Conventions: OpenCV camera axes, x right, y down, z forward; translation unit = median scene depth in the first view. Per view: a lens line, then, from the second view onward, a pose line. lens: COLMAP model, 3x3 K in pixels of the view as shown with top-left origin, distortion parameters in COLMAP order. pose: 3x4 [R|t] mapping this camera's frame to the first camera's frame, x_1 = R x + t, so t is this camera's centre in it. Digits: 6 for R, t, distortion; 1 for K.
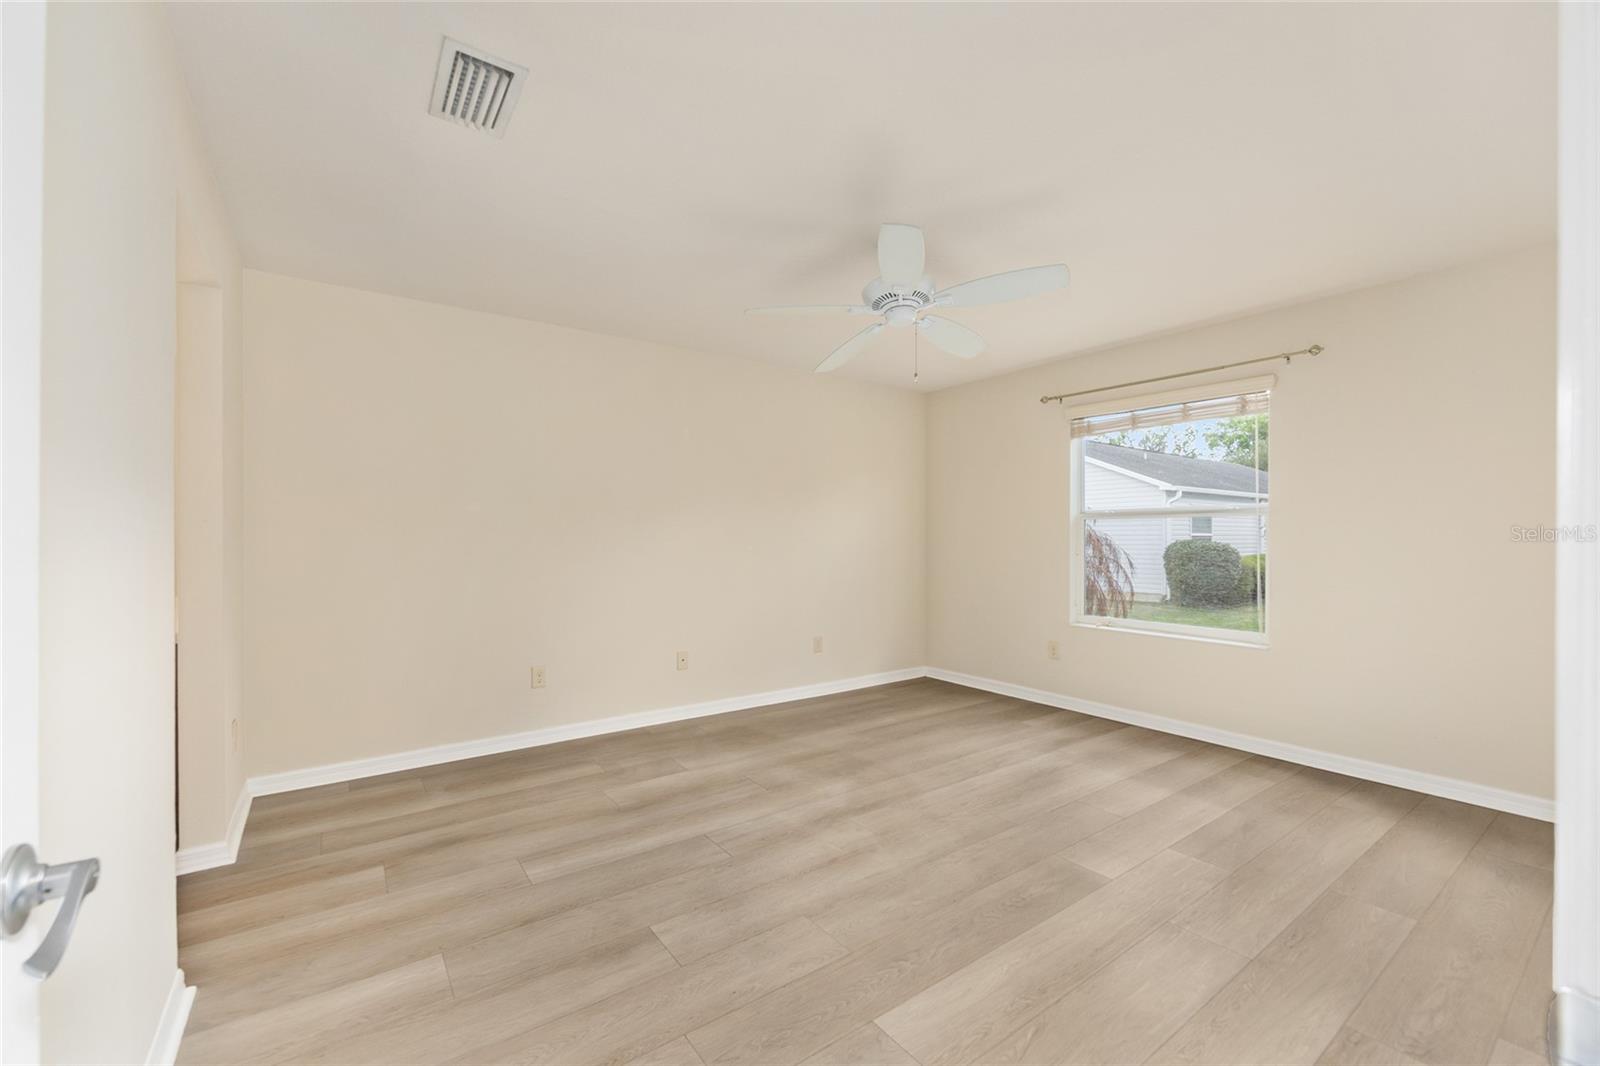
lens RADIAL K [[644.2, 0, 801.8], [0, 644.2, 534.6], [0, 0, 1]] dist [-0.001825, 0.000255]
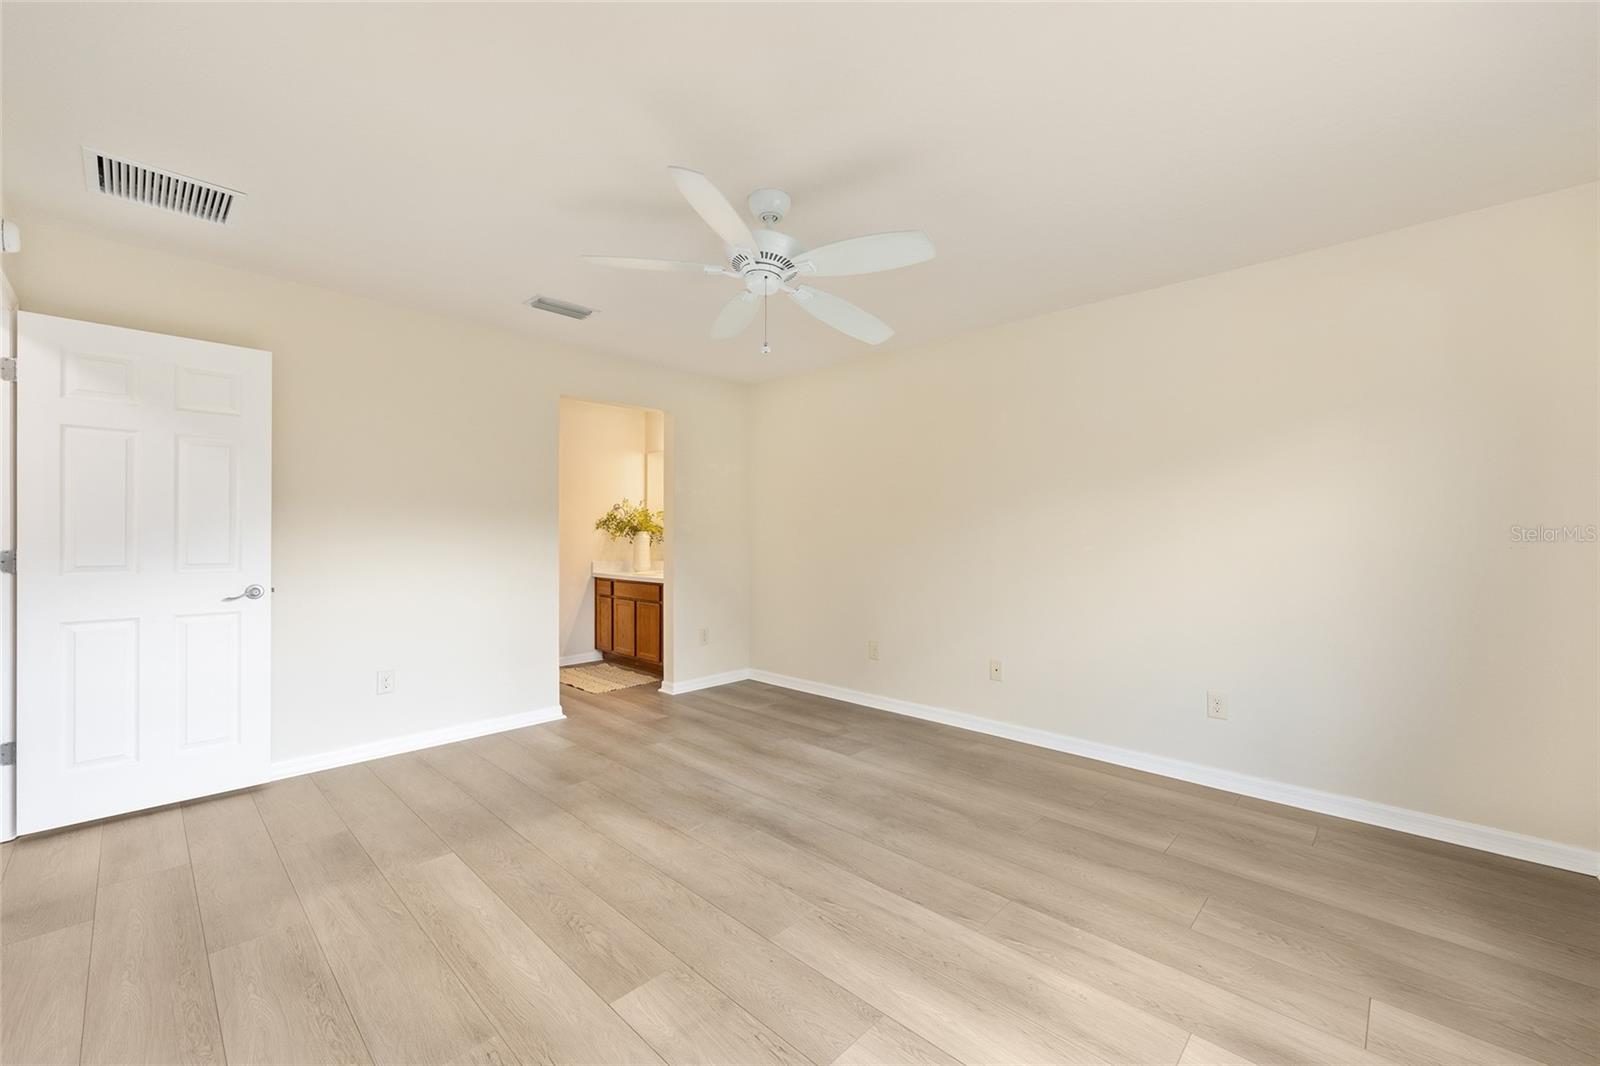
lens RADIAL K [[644.2, 0, 801.8], [0, 644.2, 534.6], [0, 0, 1]] dist [-0.001825, 0.000255]
pose [[0.179952, -0.001993, -0.983673, 0.970398], [0.004917, 0.999987, -0.001127, 0.009158], [0.983663, -0.004634, 0.179960, 0.854690]]
